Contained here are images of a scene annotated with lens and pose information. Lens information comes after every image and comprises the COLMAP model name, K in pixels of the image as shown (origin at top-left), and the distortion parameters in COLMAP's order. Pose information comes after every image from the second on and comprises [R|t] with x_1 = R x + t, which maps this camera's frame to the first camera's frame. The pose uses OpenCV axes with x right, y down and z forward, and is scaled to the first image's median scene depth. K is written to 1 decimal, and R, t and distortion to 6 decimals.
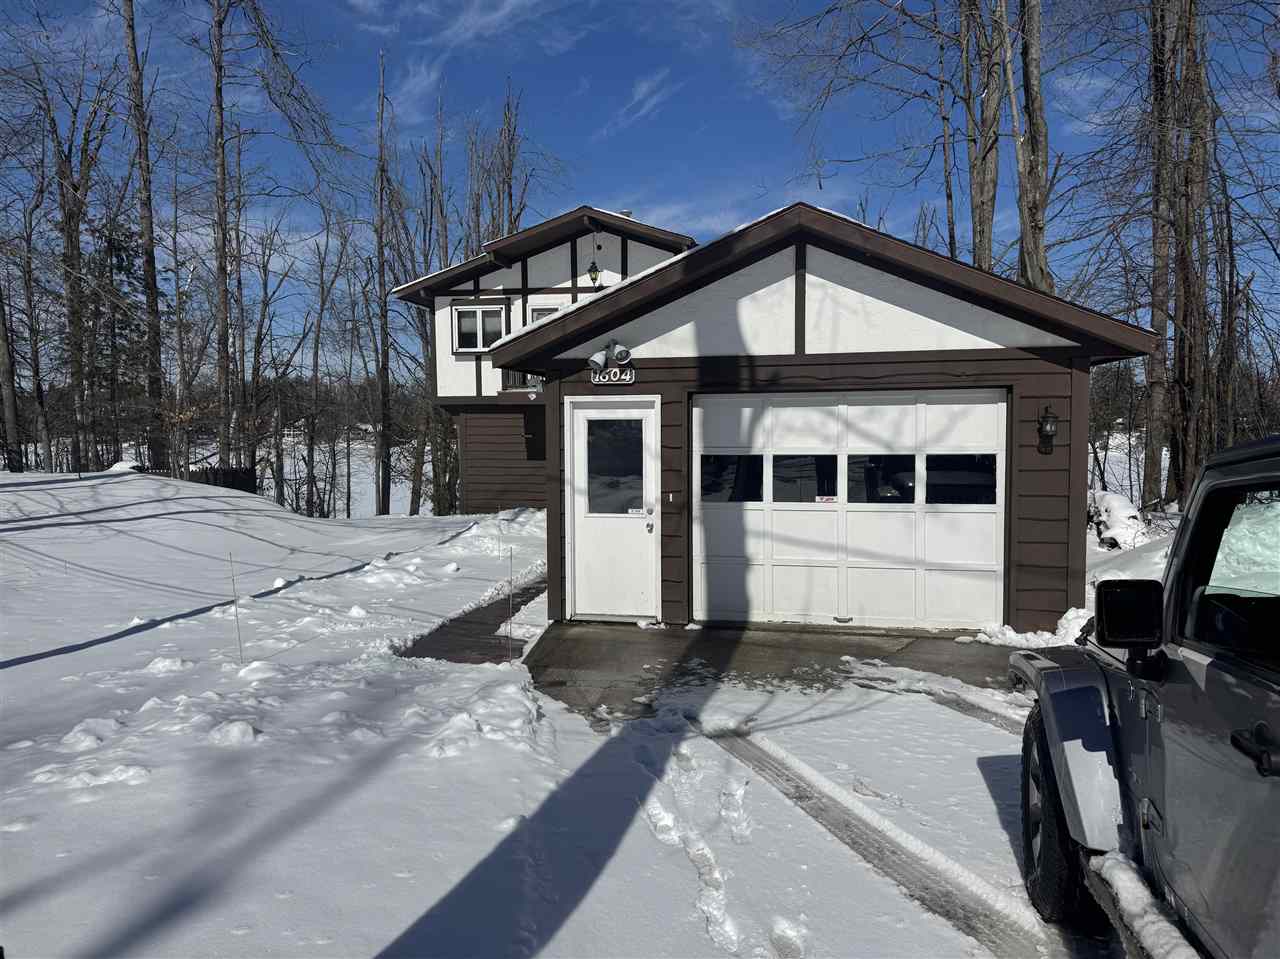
lens RADIAL K [[875.9, 0, 640.0], [0, 875.9, 479.5], [0, 0, 1]] dist [0.052842, -0.081416]
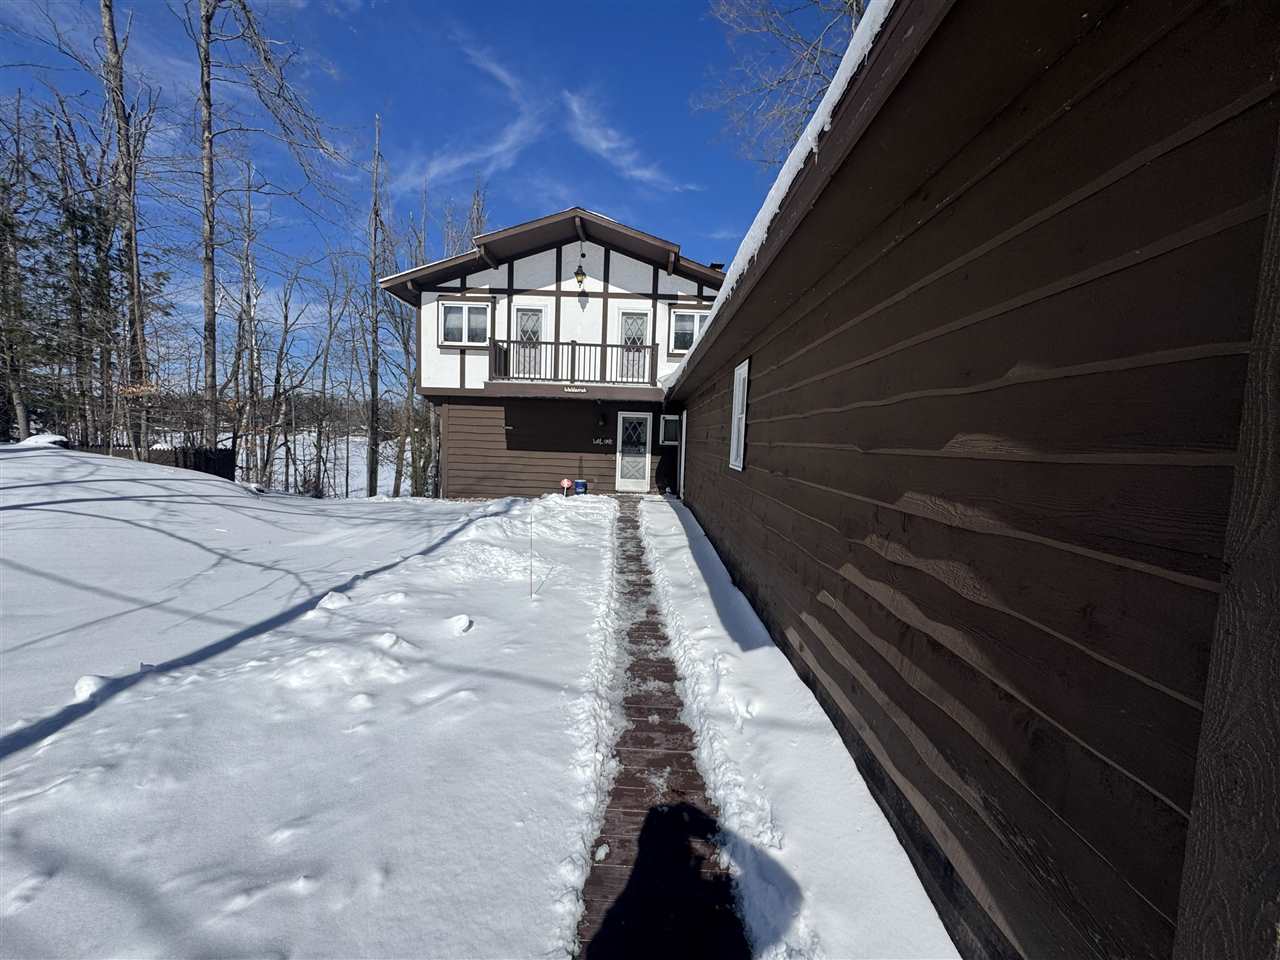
lens RADIAL K [[511.3, 0, 633.7], [0, 511.3, 480.1], [0, 0, 1]] dist [-0.029389, 0.012694]
pose [[0.982845, 0.024393, 0.182814, -0.090323], [-0.028958, 0.999331, 0.022343, -0.003455], [-0.182147, -0.027254, 0.982894, 0.355310]]
